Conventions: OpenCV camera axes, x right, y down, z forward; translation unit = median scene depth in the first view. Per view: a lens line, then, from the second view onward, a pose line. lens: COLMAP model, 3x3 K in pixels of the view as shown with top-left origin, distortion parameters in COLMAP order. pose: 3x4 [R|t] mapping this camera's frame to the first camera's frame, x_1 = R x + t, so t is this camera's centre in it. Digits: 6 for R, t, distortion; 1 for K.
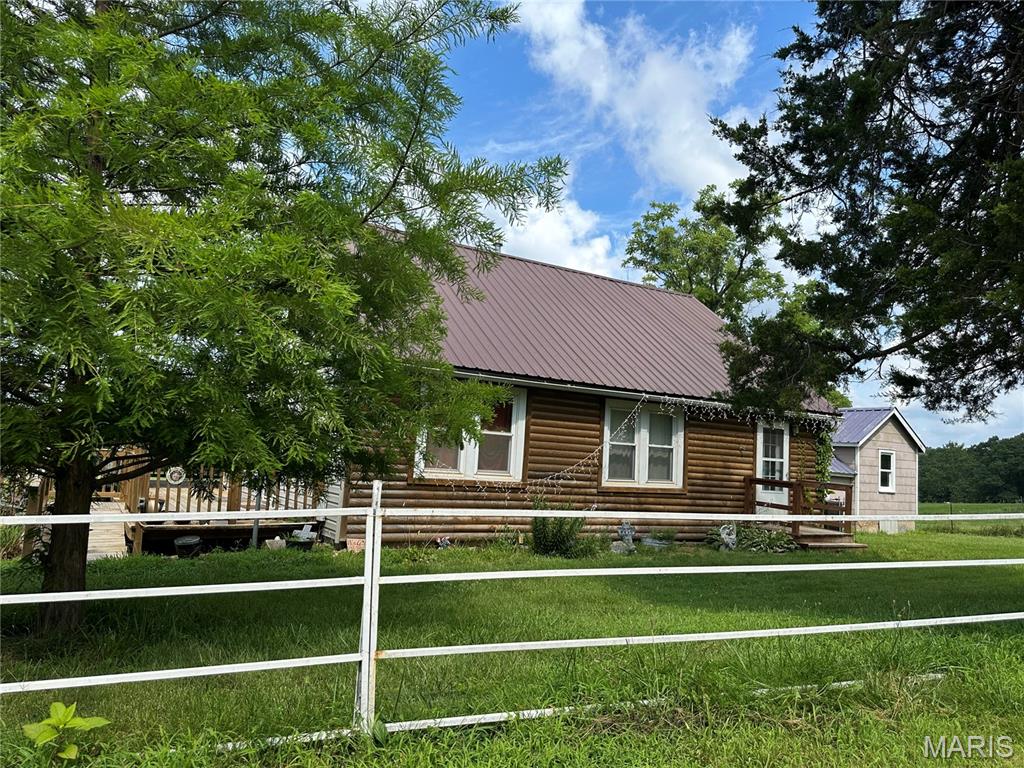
lens RADIAL K [[707.3, 0, 512.0], [0, 707.3, 384.0], [0, 0, 1]] dist [0.081306, -0.000886]
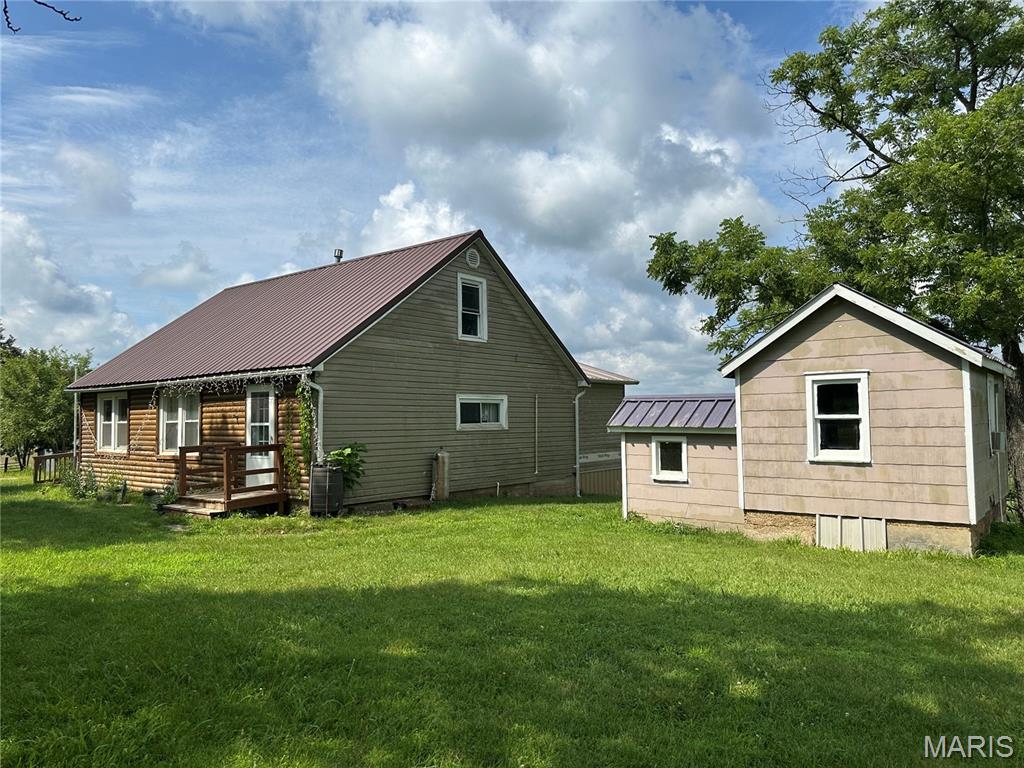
lens RADIAL K [[707.3, 0, 512.0], [0, 707.3, 384.0], [0, 0, 1]] dist [0.081306, -0.000886]
pose [[0.374749, -0.121078, -0.919186, 1.406683], [0.120847, 0.989357, -0.081052, 0.173518], [0.919216, -0.080707, 0.385393, 0.942272]]
